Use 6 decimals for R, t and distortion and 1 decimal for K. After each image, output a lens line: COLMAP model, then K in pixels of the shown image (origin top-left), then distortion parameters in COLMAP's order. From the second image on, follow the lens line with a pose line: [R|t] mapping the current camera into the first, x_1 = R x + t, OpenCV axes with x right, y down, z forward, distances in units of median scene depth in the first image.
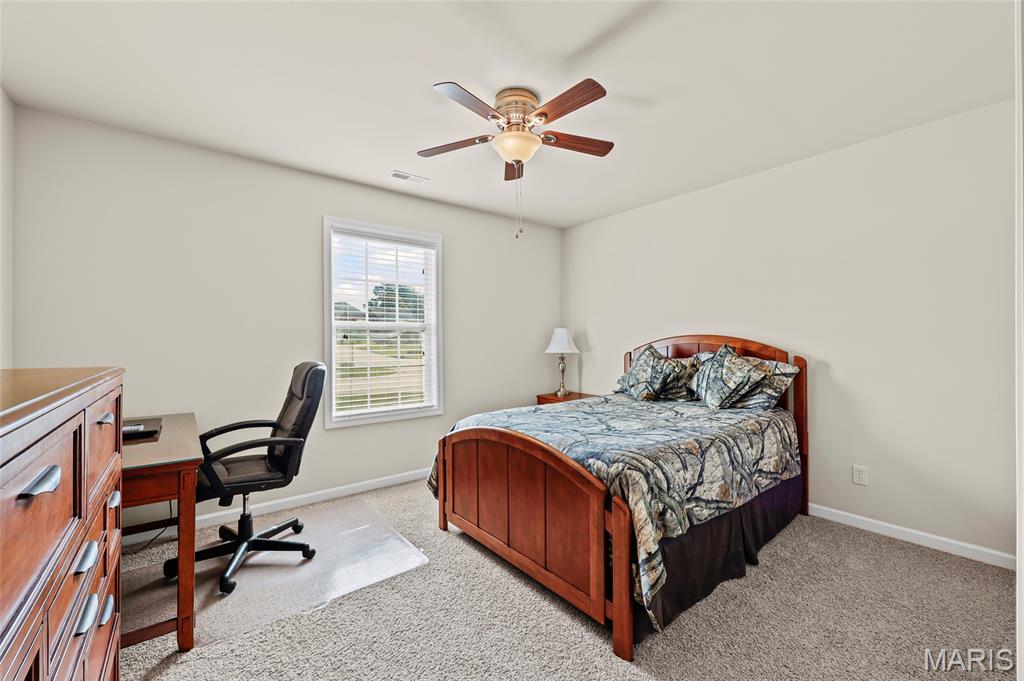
lens RADIAL K [[418.9, 0, 526.4], [0, 418.9, 339.4], [0, 0, 1]] dist [-0.001224, -0.000166]
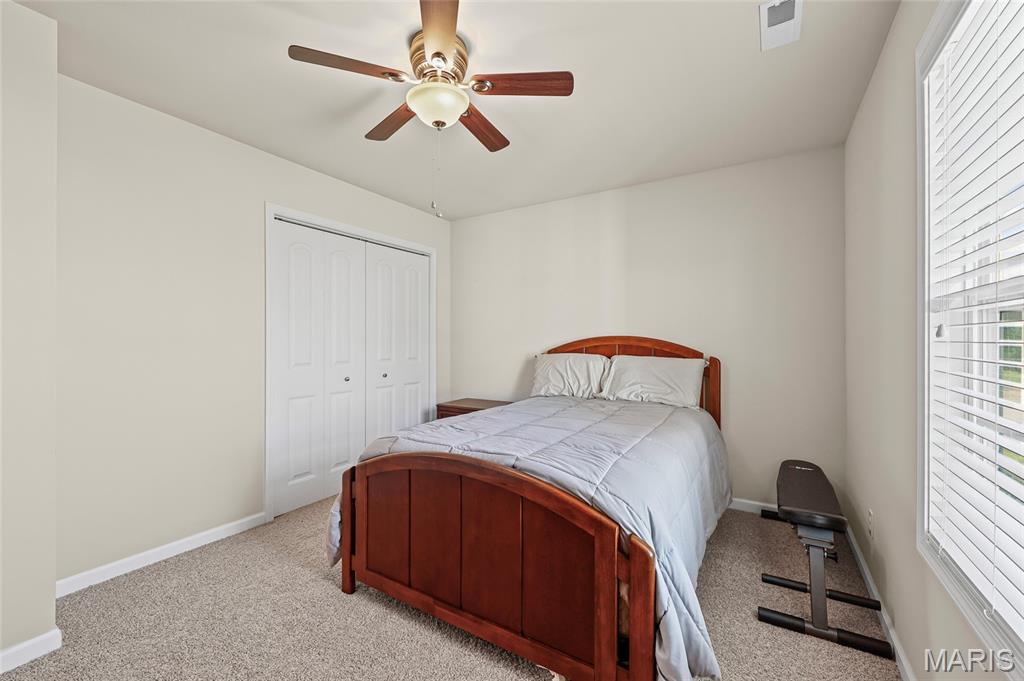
lens RADIAL K [[418.9, 0, 526.4], [0, 418.9, 339.4], [0, 0, 1]] dist [-0.001224, -0.000166]
pose [[0.941553, 0.013966, 0.336574, -0.159081], [-0.013390, 0.999902, -0.004031, 0.006127], [-0.336597, -0.000711, 0.941648, 0.202794]]
